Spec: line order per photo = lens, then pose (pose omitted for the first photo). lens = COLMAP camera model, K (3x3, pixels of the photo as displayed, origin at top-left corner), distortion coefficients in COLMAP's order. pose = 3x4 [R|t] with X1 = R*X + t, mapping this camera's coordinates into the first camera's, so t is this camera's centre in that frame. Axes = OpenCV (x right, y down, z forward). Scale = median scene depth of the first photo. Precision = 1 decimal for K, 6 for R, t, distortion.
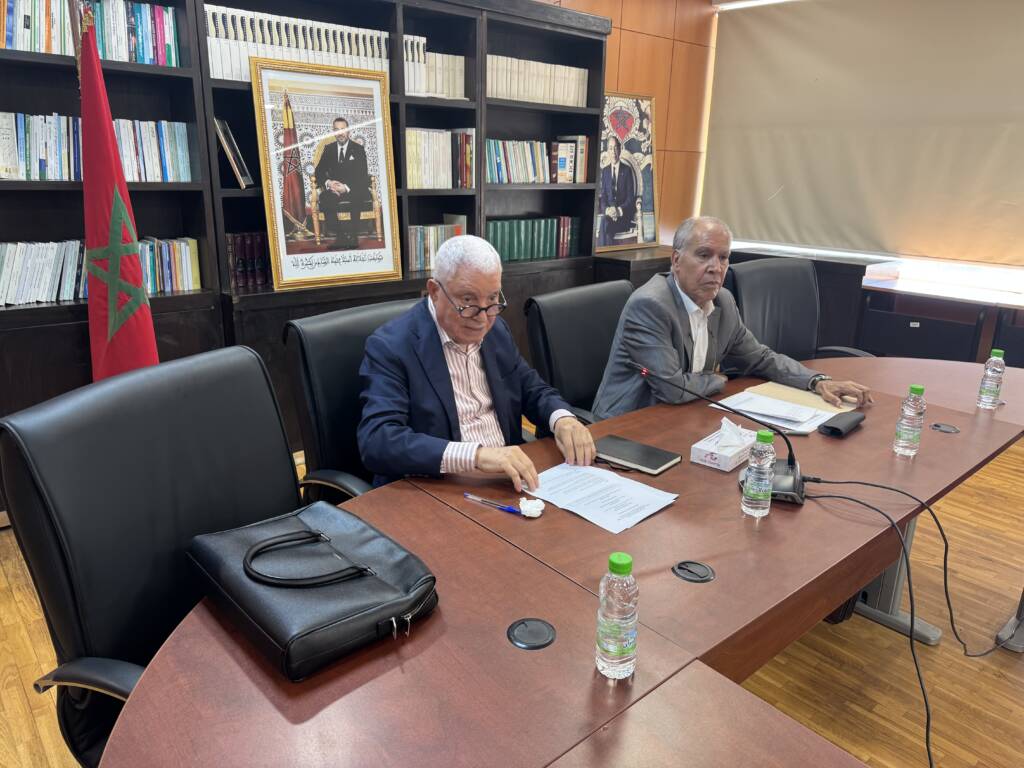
lens RADIAL K [[727.3, 0, 512.2], [0, 727.3, 382.3], [0, 0, 1]] dist [0.045438, -0.055354]
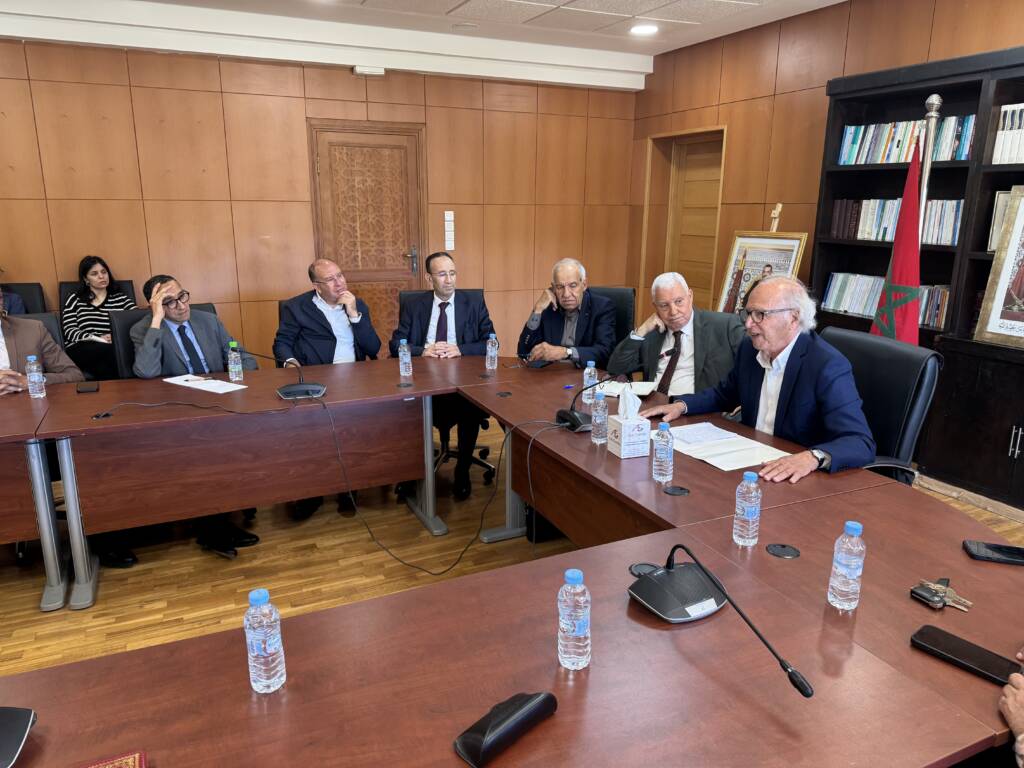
lens RADIAL K [[727.3, 0, 505.1], [0, 727.3, 385.8], [0, 0, 1]] dist [0.045438, -0.055354]
pose [[-0.282432, 0.211789, -0.935616, 0.803400], [-0.281242, 0.914185, 0.291836, -0.153710], [0.917134, 0.345559, -0.198631, 0.473153]]
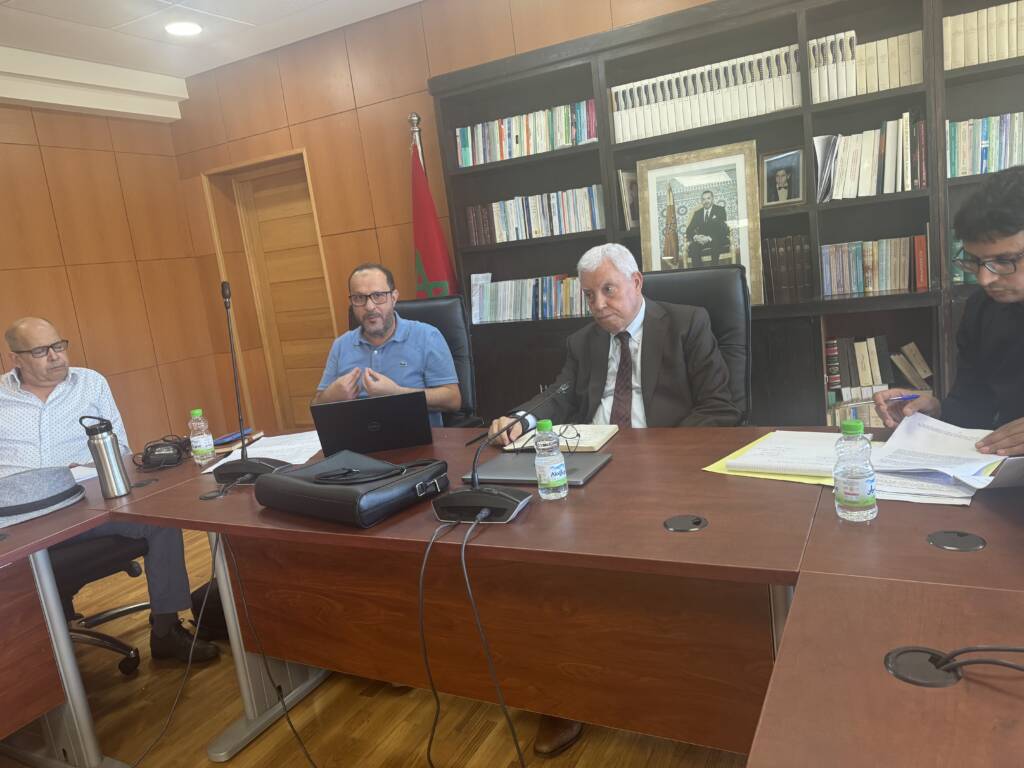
lens RADIAL K [[727.3, 0, 519.1], [0, 727.3, 369.5], [0, 0, 1]] dist [0.045438, -0.055354]
pose [[0.365367, 0.073644, -0.927946, 0.542996], [-0.138222, 0.990107, 0.024155, -0.030371], [0.920544, 0.119437, 0.371932, 0.325454]]
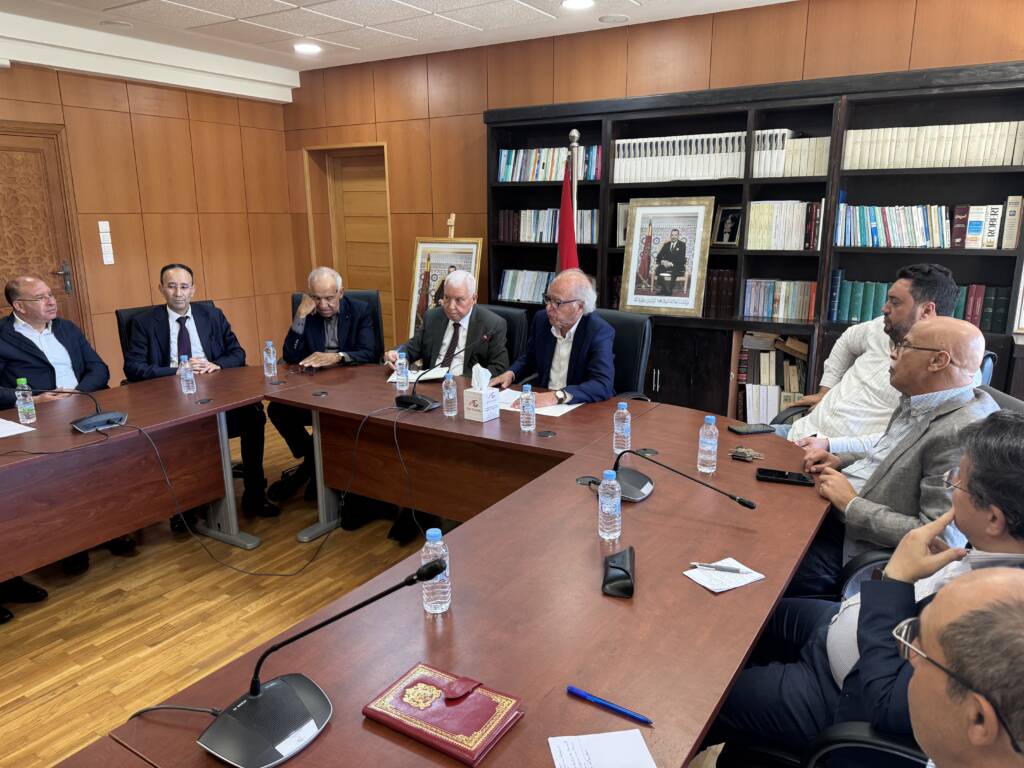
lens RADIAL K [[727.3, 0, 516.5], [0, 727.3, 391.4], [0, 0, 1]] dist [0.045438, -0.055354]
pose [[0.287624, 0.207386, -0.935021, 0.910766], [-0.262083, 0.956054, 0.131431, -0.088900], [0.921187, 0.207251, 0.329336, 0.257103]]
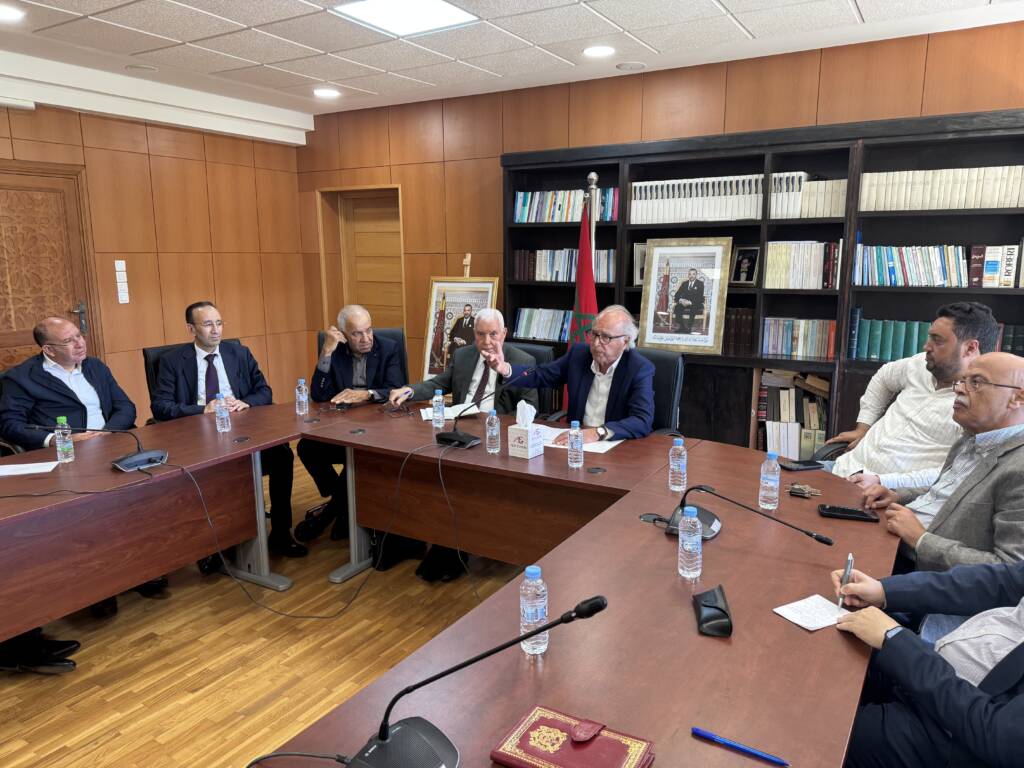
lens RADIAL K [[727.3, 0, 516.3], [0, 727.3, 390.9], [0, 0, 1]] dist [0.045438, -0.055354]
pose [[0.303682, 0.155945, -0.939925, 0.893821], [-0.261552, 0.962260, 0.075146, -0.072259], [0.916170, 0.223019, 0.333008, 0.206420]]
